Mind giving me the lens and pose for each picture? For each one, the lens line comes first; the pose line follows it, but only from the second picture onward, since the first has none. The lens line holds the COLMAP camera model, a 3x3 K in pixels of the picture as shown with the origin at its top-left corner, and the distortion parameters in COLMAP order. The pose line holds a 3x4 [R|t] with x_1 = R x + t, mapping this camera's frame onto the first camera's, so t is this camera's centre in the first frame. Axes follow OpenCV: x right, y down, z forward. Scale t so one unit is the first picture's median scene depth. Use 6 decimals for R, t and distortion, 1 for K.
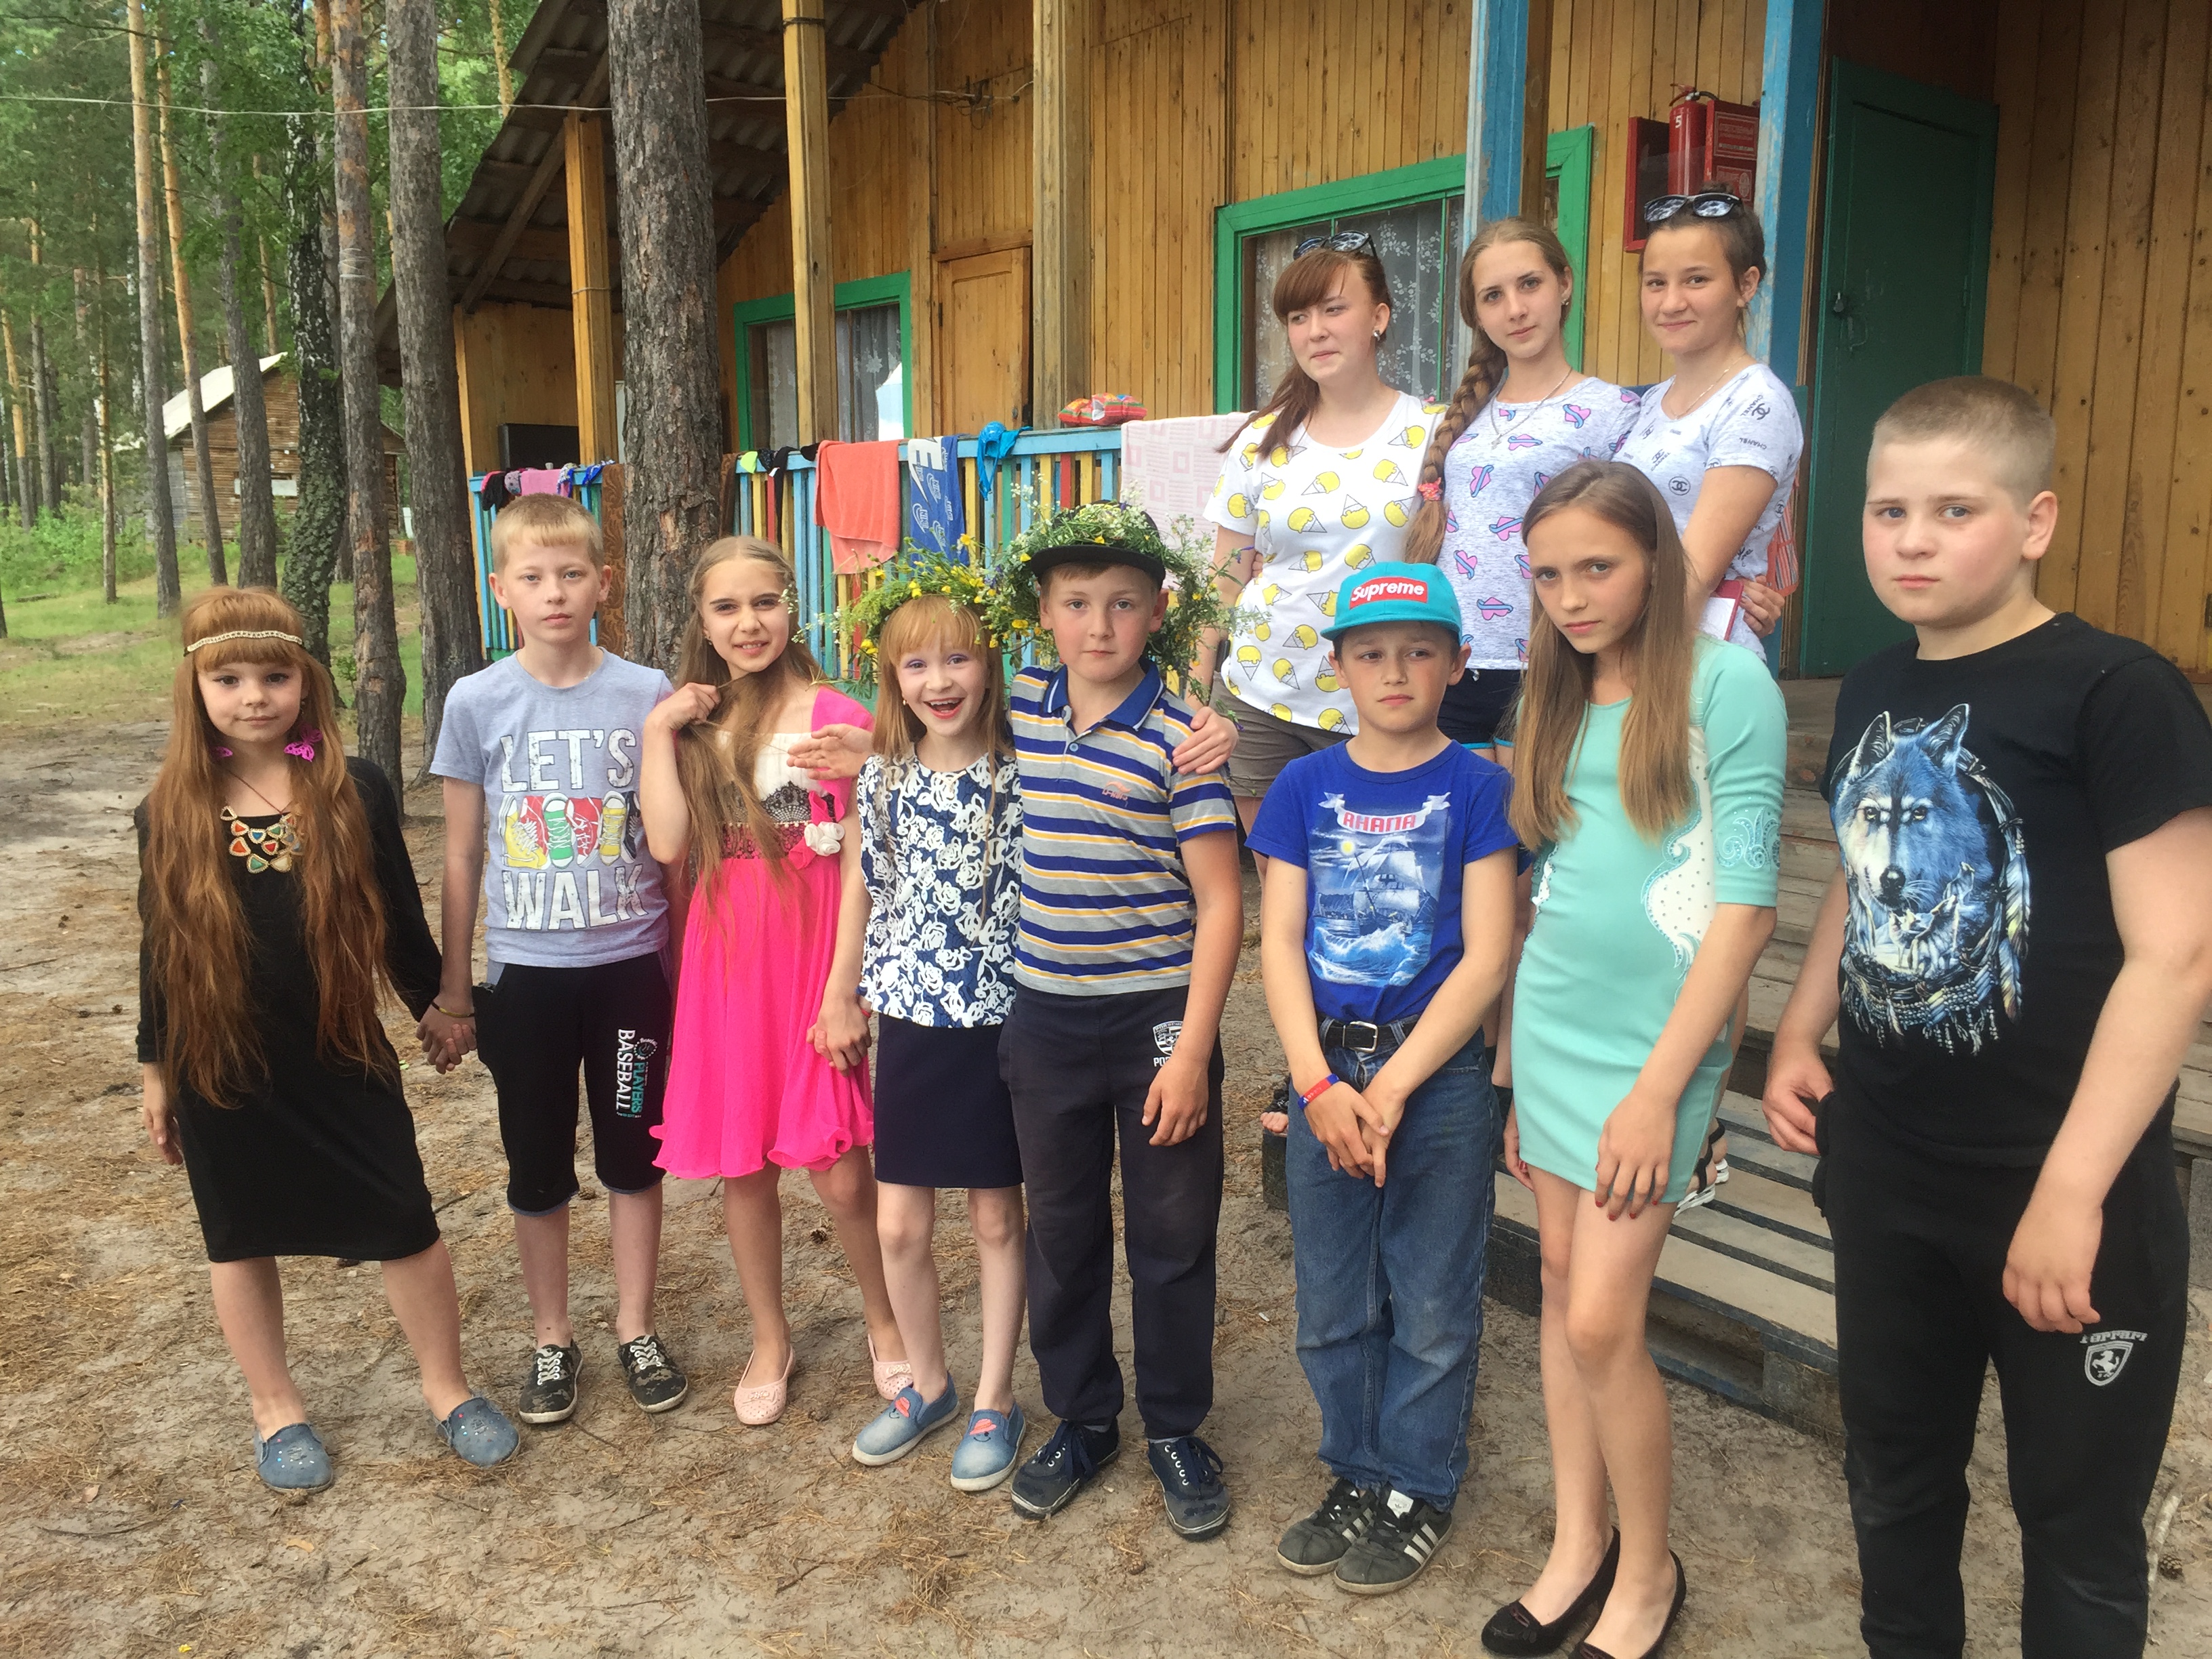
lens RADIAL K [[1889.7, 0, 1107.8], [0, 1889.7, 819.6], [0, 0, 1]] dist [0.096139, -0.132179]
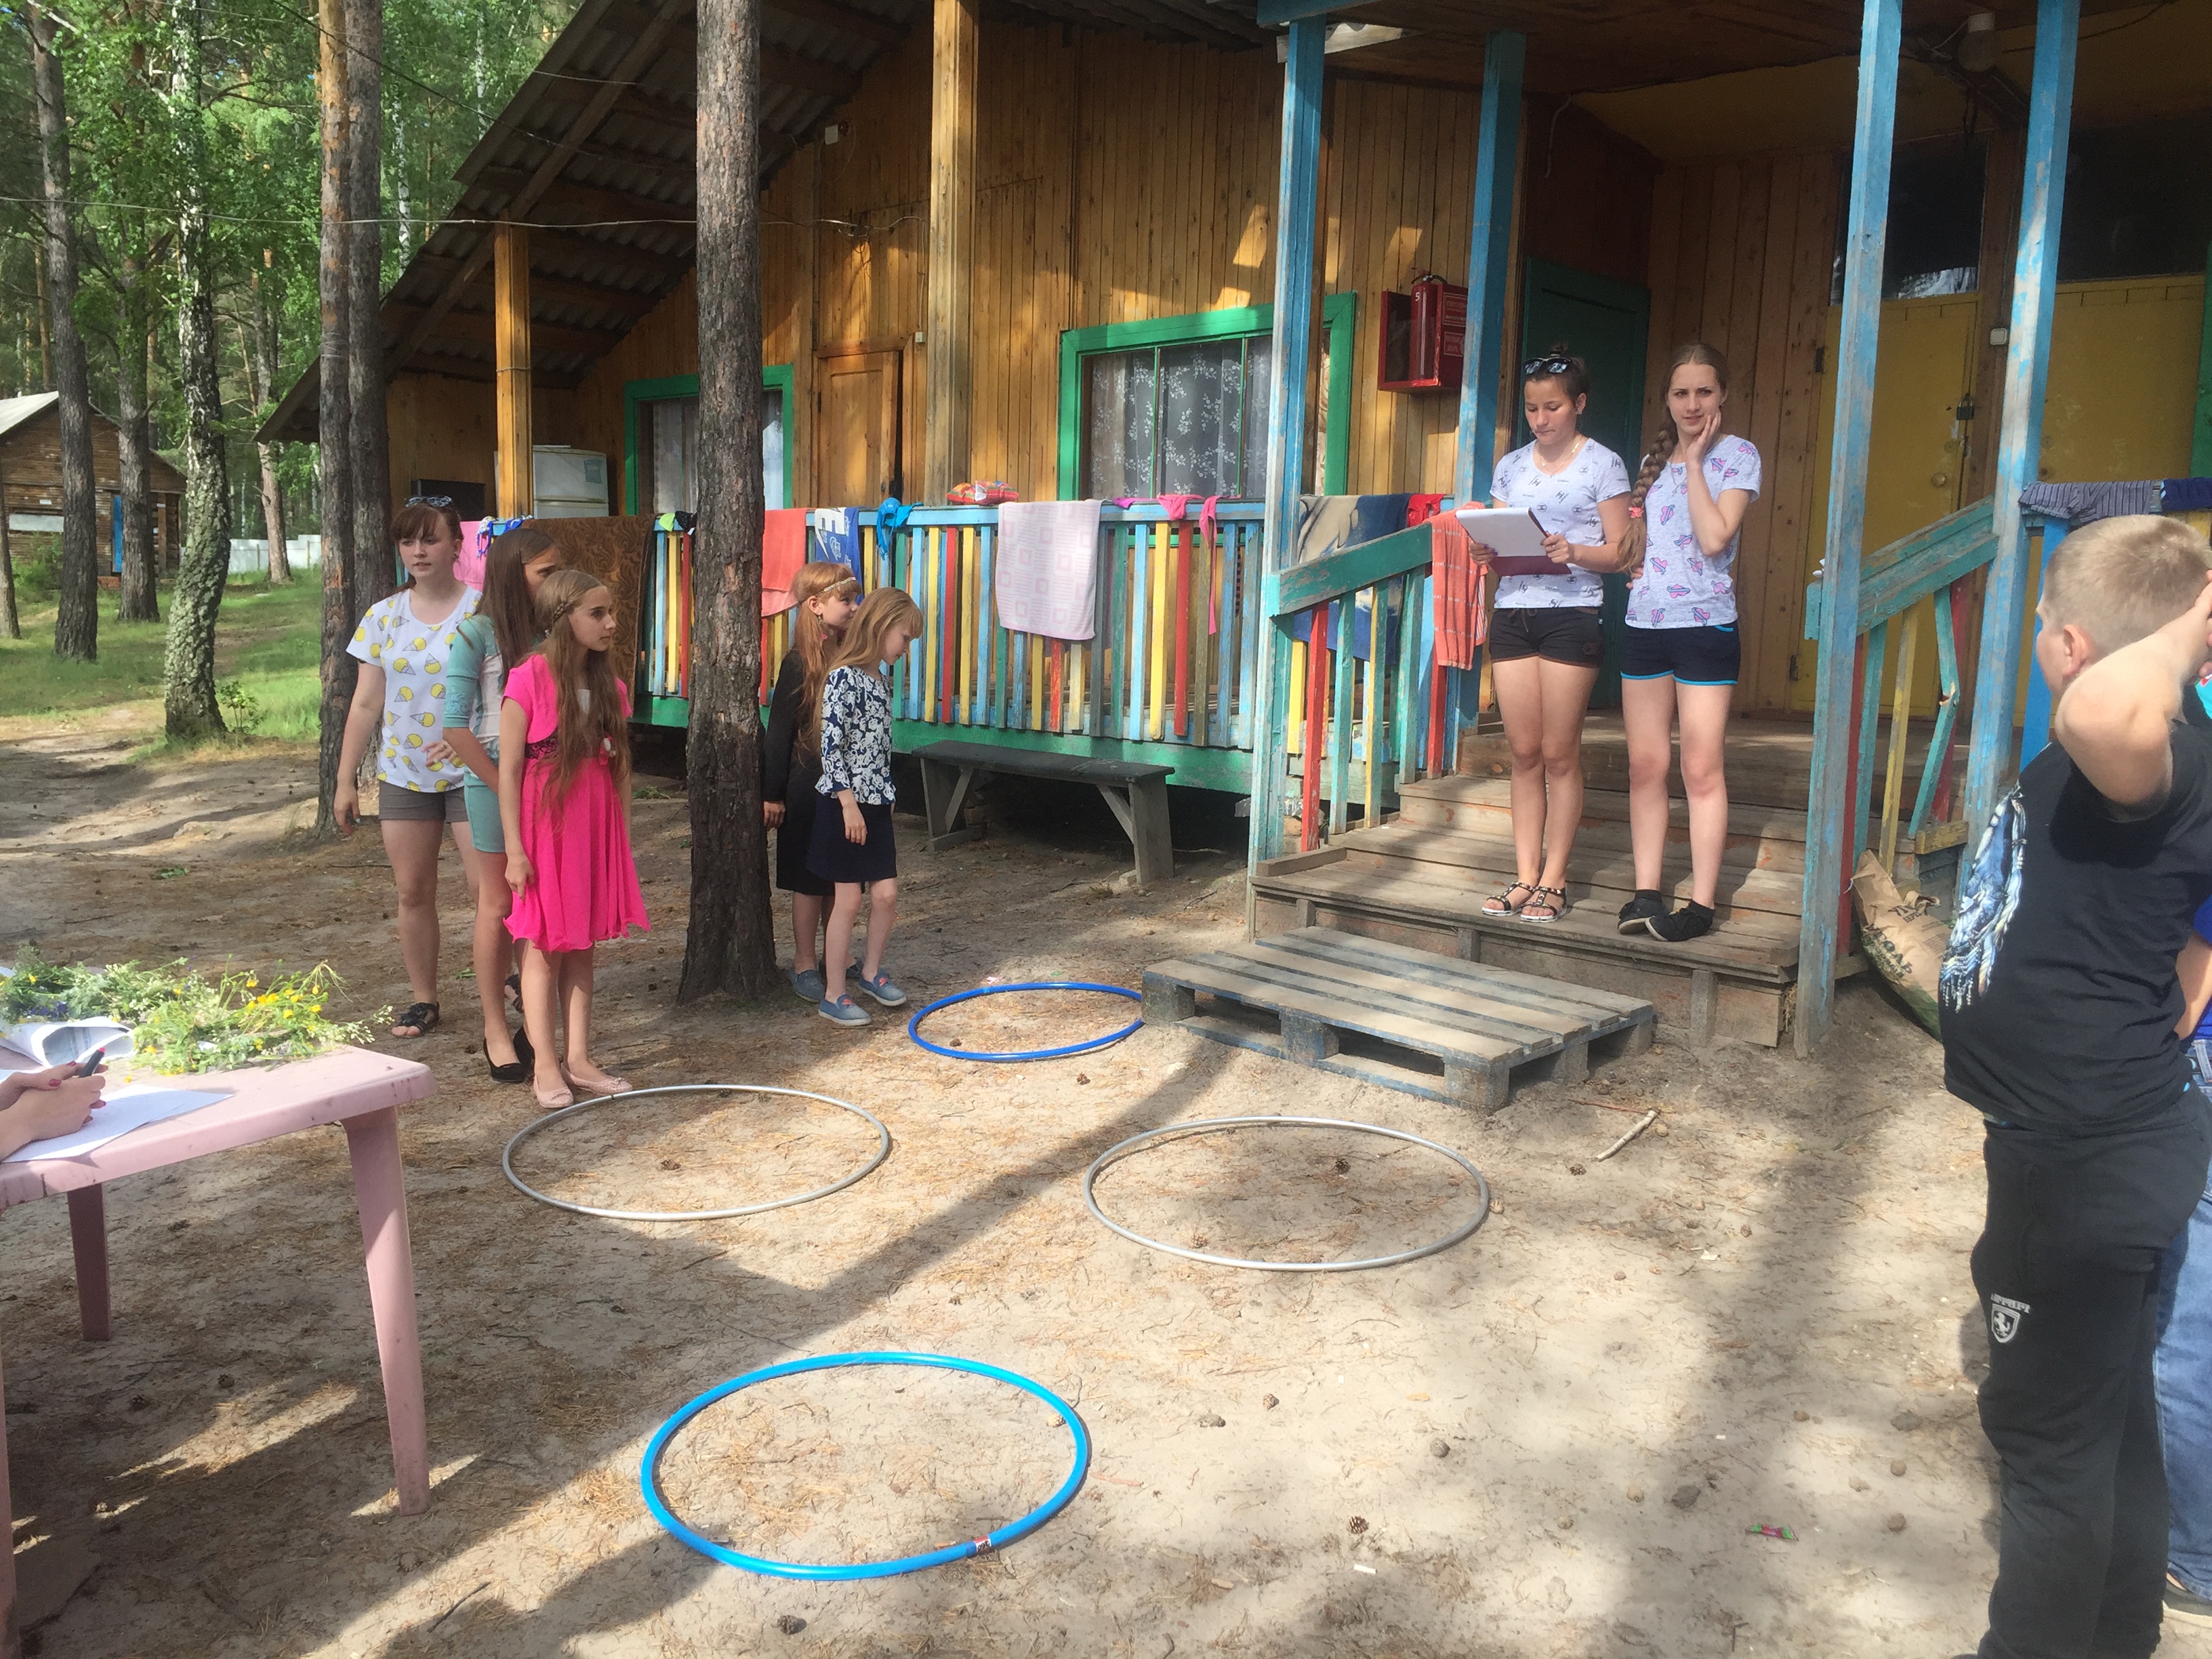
lens RADIAL K [[1898.8, 0, 1104.3], [0, 1898.8, 835.3], [0, 0, 1]] dist [0.096591, -0.132698]
pose [[0.993013, 0.011213, 0.117467, -0.063560], [-0.008311, 0.999649, -0.025163, 0.042758], [-0.117708, 0.024011, 0.992758, -0.256110]]
